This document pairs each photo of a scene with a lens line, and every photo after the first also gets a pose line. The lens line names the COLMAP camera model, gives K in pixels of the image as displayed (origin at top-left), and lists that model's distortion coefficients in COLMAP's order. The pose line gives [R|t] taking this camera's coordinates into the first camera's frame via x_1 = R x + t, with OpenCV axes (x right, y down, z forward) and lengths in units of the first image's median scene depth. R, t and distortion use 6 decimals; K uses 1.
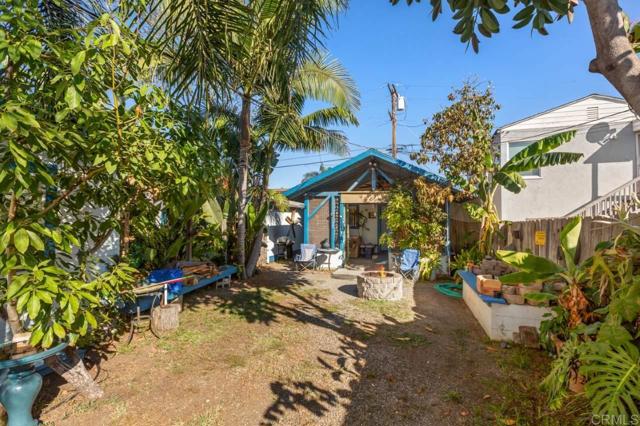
lens RADIAL K [[304.4, 0, 322.6], [0, 304.4, 214.8], [0, 0, 1]] dist [0.006086, 0.000822]
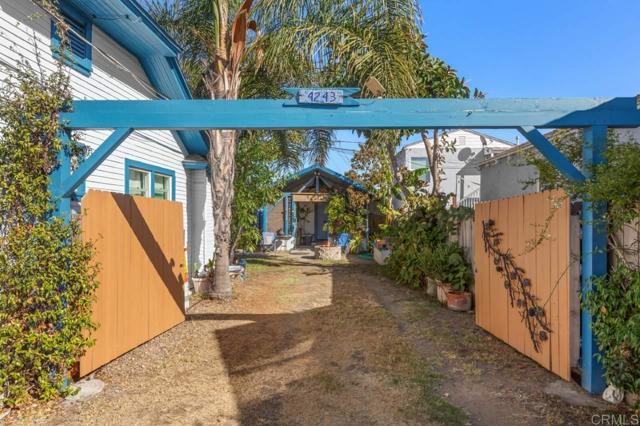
lens RADIAL K [[435.9, 0, 319.0], [0, 435.9, 210.0], [0, 0, 1]] dist [0.002205, 0.003594]
pose [[0.966810, 0.003833, 0.255469, -0.317895], [-0.005746, 0.999961, 0.006744, -0.014313], [-0.255433, -0.007988, 0.966794, -0.876868]]
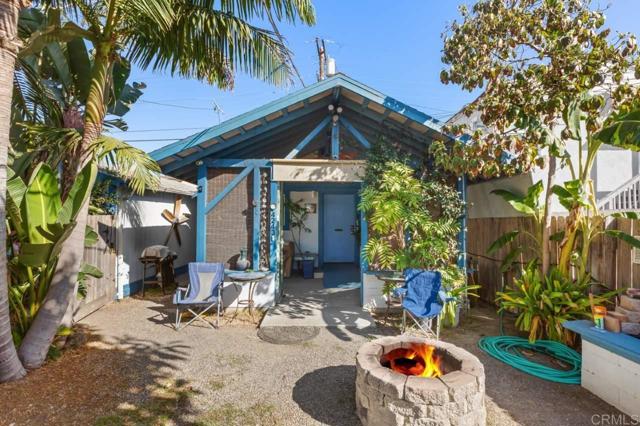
lens RADIAL K [[319.3, 0, 322.2], [0, 319.3, 209.5], [0, 0, 1]] dist [-0.005025, -0.000303]
pose [[0.950024, 0.009933, 0.312017, -0.028898], [-0.006157, 0.999895, -0.013085, 0.016000], [-0.312115, 0.010510, 0.949986, 0.460945]]
